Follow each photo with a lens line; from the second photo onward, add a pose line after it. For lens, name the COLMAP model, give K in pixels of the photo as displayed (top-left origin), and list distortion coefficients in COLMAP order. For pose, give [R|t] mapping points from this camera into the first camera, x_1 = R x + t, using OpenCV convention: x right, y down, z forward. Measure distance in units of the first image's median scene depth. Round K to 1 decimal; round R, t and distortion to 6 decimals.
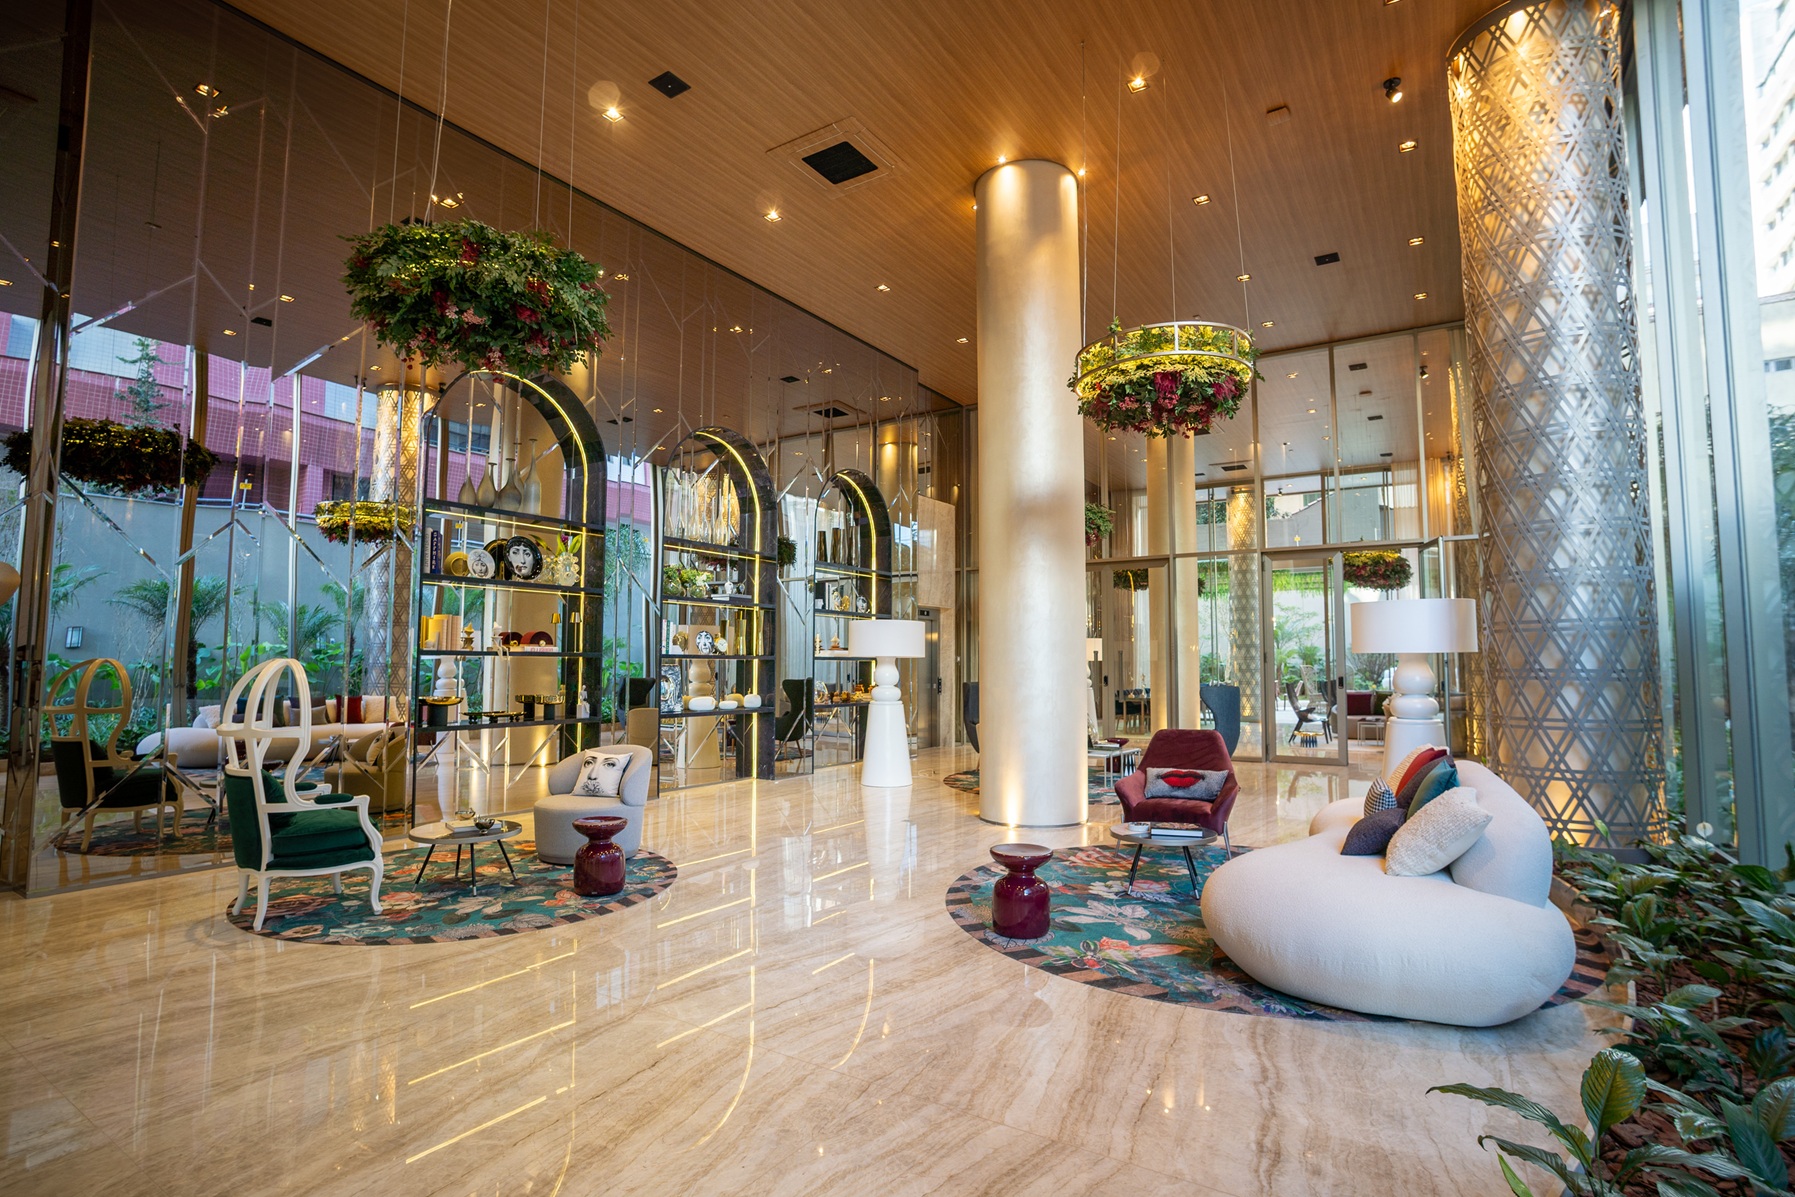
lens RADIAL K [[875.1, 0, 897.9], [0, 875.1, 602.7], [0, 0, 1]] dist [-0.071775, 0.029702]
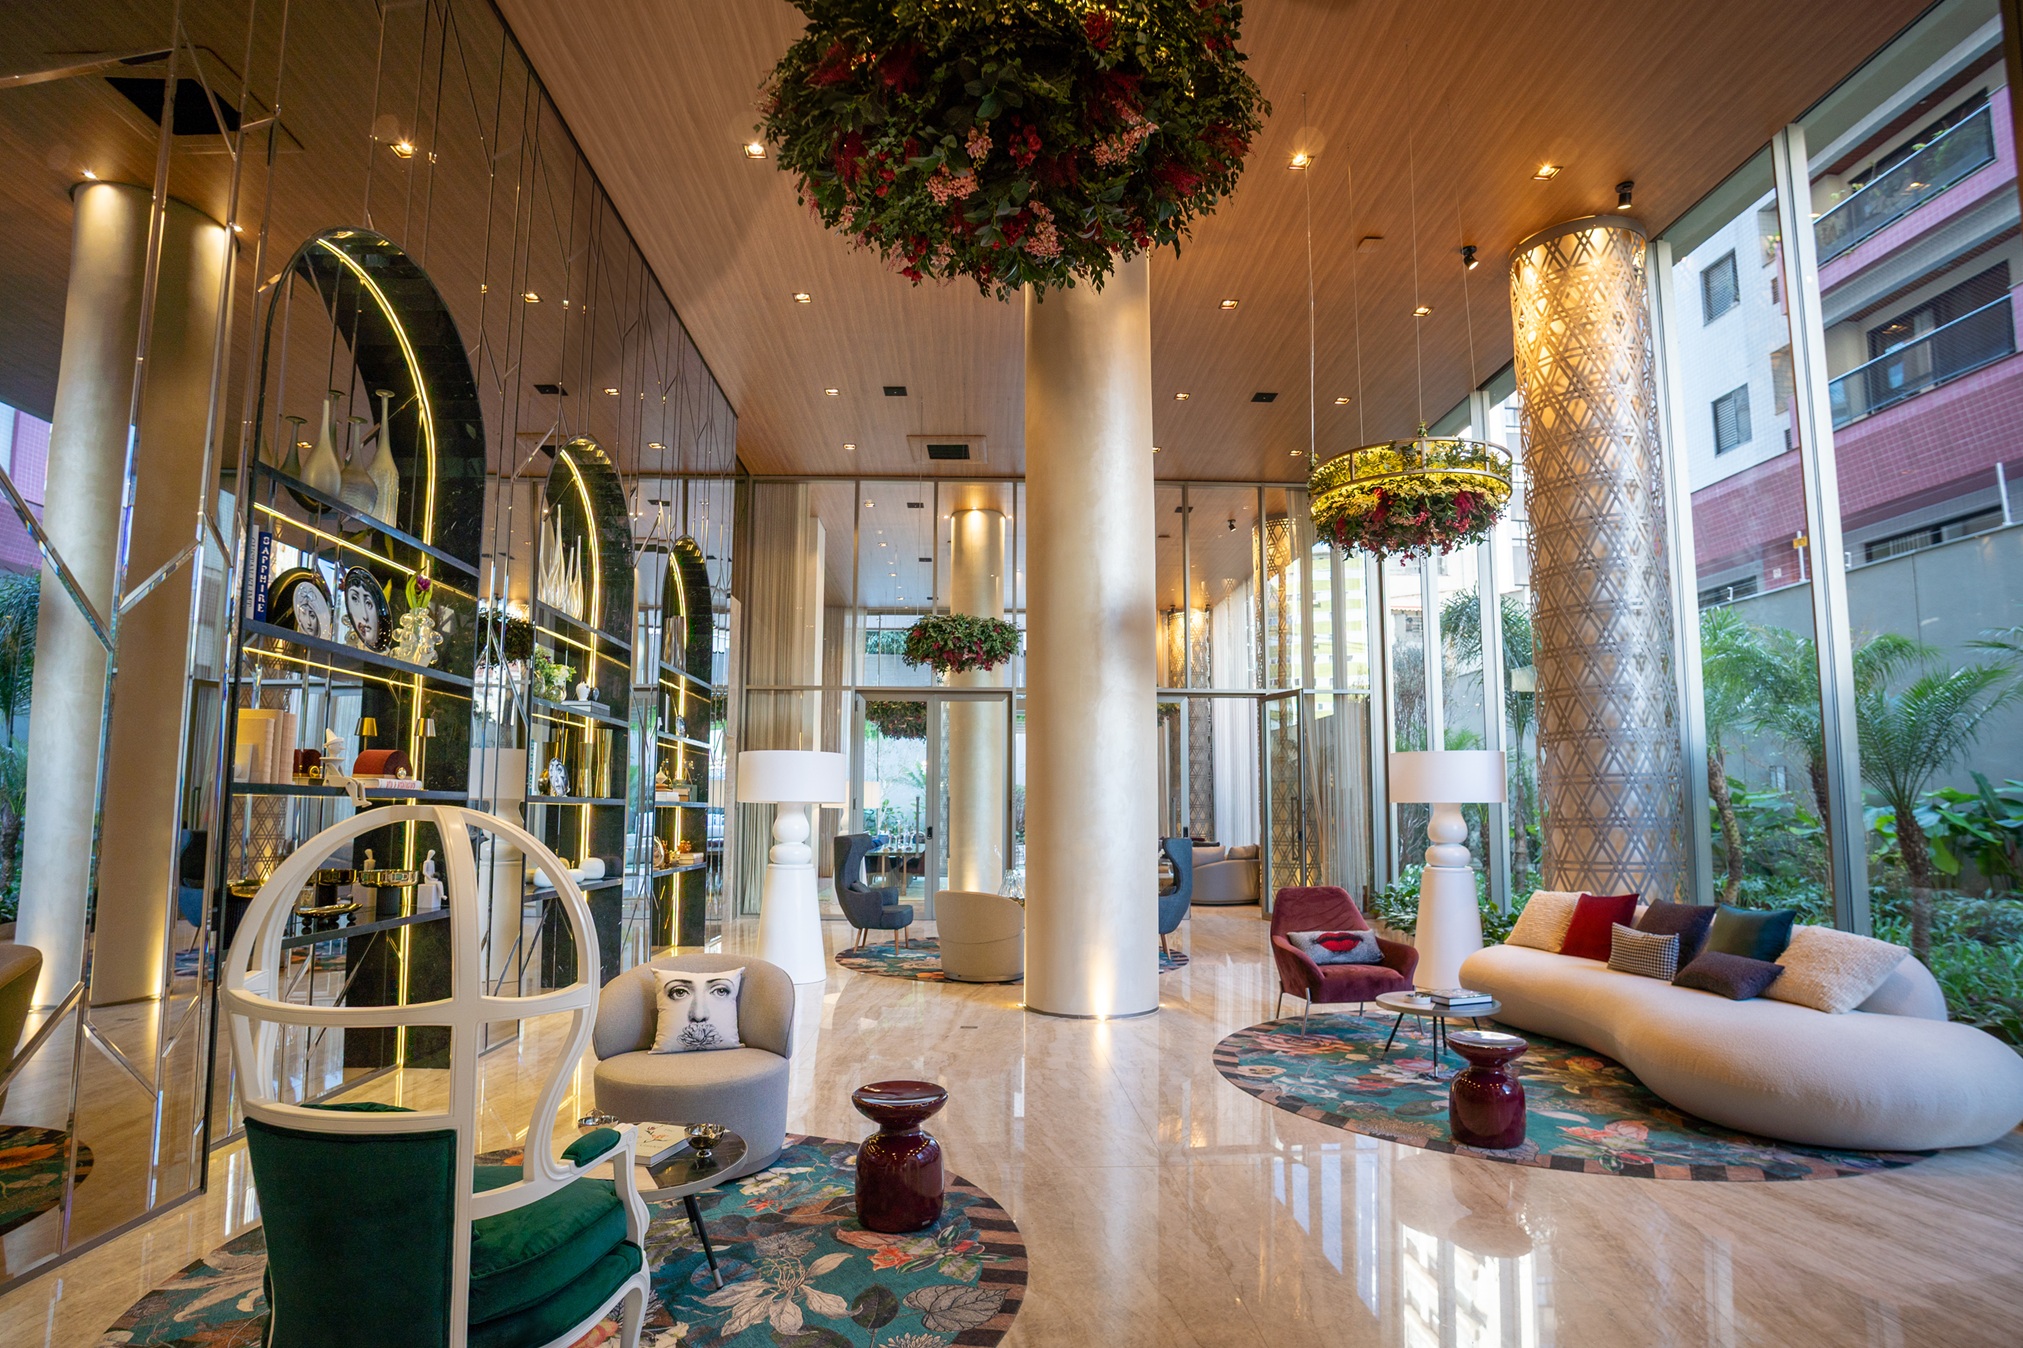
lens RADIAL K [[1006.1, 0, 1010.9], [0, 1006.1, 723.9], [0, 0, 1]] dist [-0.072081, 0.032955]
pose [[0.818539, 0.051158, 0.572169, -0.691954], [-0.040486, 0.998687, -0.031375, 0.030785], [-0.573023, 0.002517, 0.819536, 0.440341]]
